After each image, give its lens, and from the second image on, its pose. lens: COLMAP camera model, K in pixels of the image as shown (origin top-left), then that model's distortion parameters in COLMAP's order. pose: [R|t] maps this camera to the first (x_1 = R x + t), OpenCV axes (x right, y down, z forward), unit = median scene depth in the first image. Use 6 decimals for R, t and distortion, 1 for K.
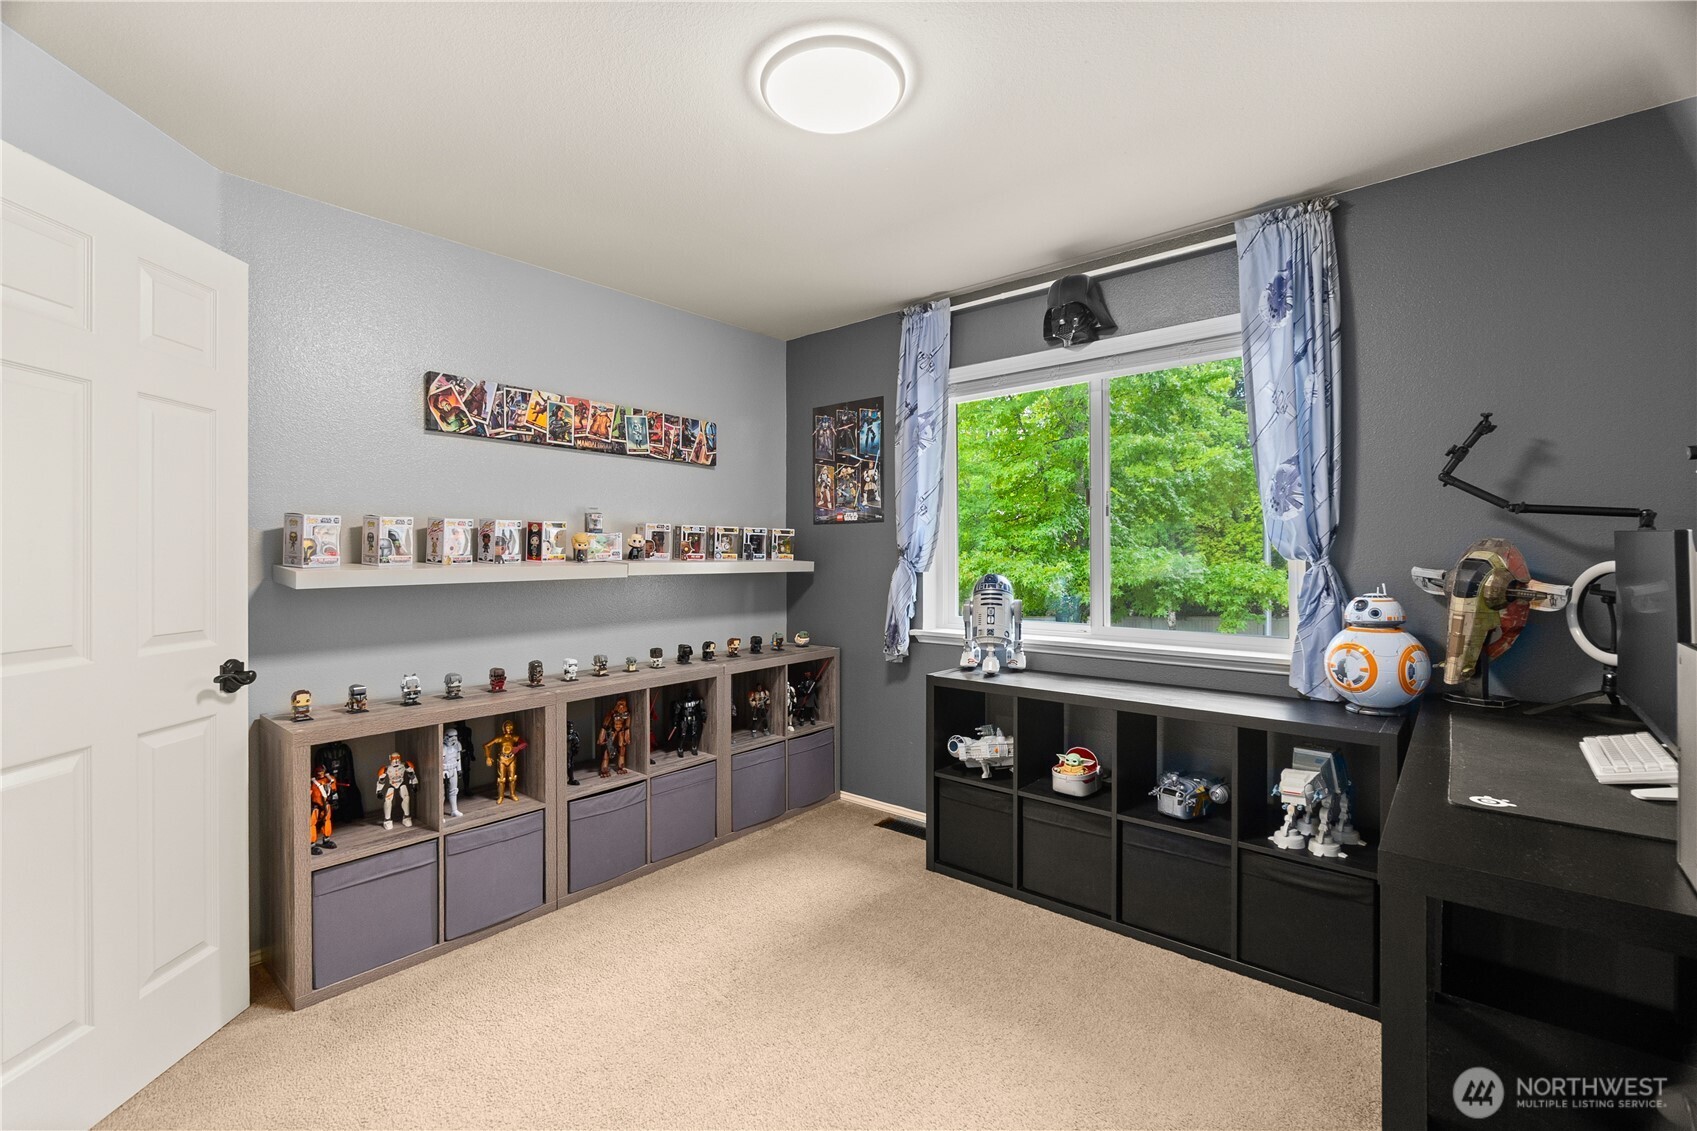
lens RADIAL K [[739.8, 0, 848.5], [0, 739.8, 565.5], [0, 0, 1]] dist [-0.001033, 0.000003]
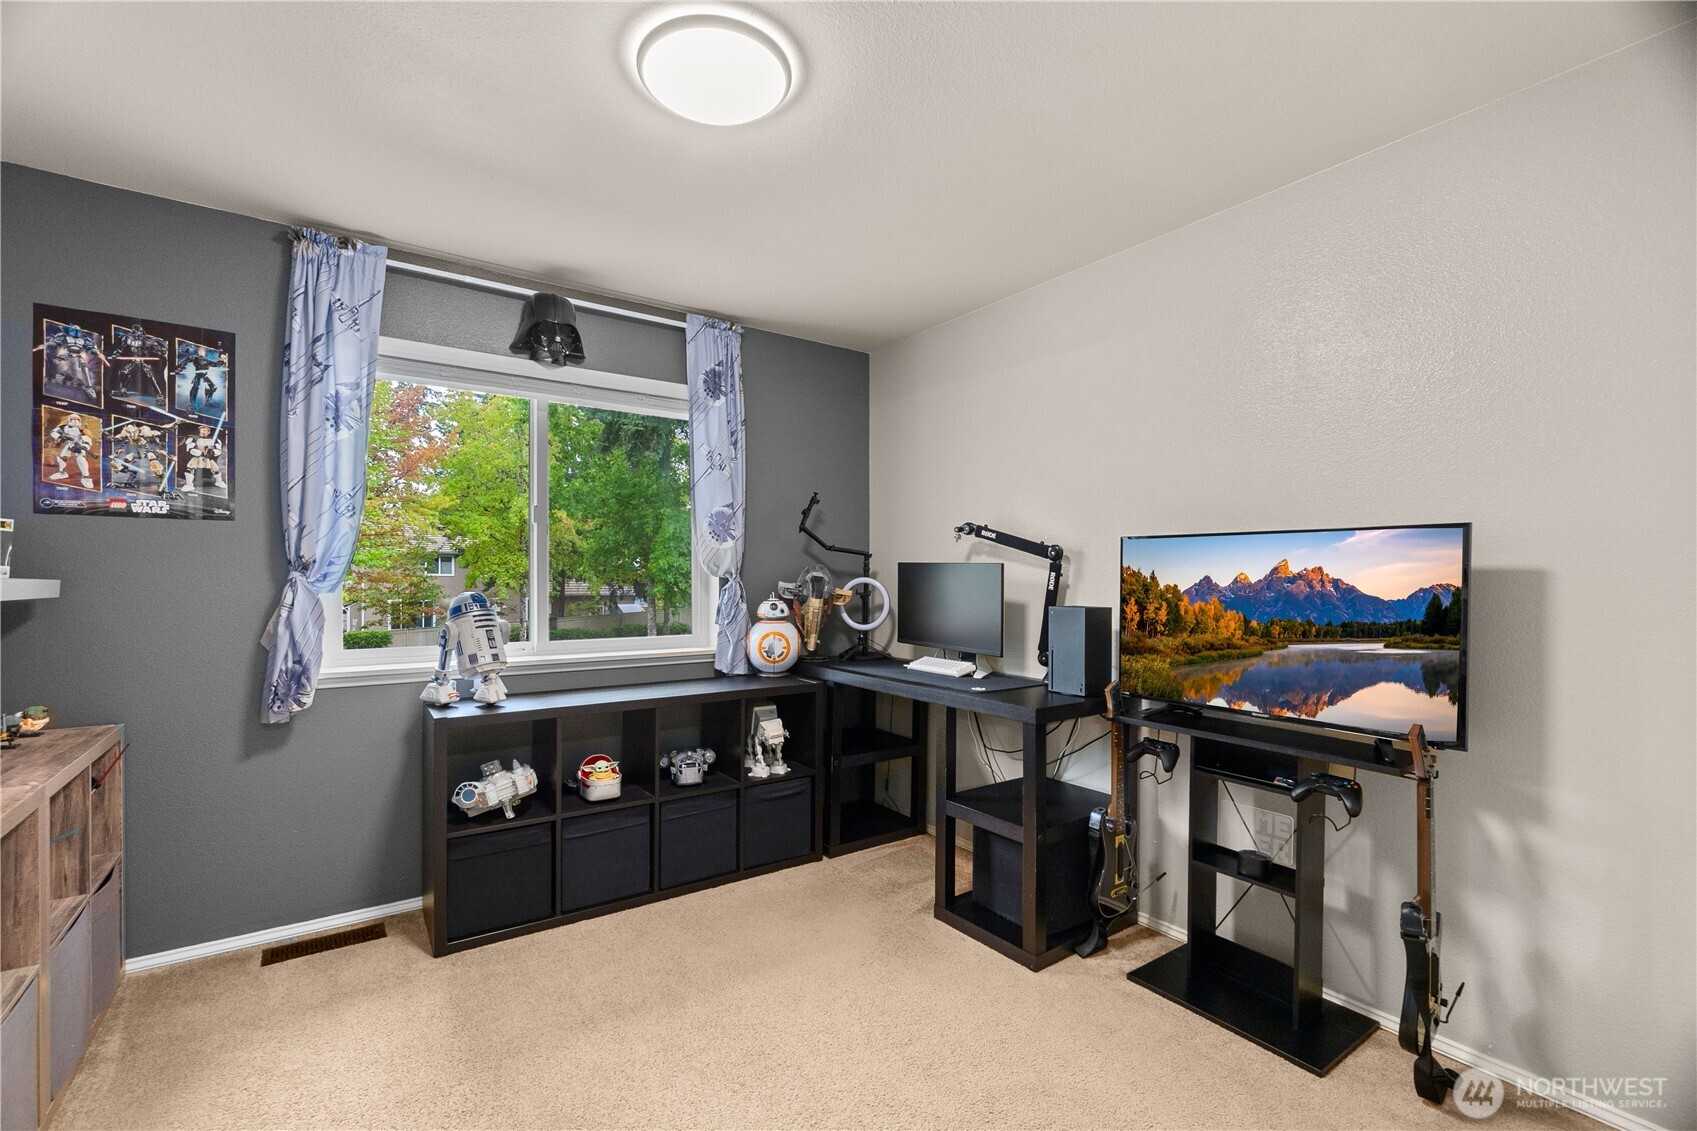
lens RADIAL K [[742.6, 0, 816.1], [0, 742.6, 580.2], [0, 0, 1]] dist [-0.000126, -0.000026]
pose [[0.260843, -0.007660, 0.965351, -0.512626], [0.004913, 0.999966, 0.006607, -0.006993], [-0.965369, 0.003019, 0.260872, 0.344617]]
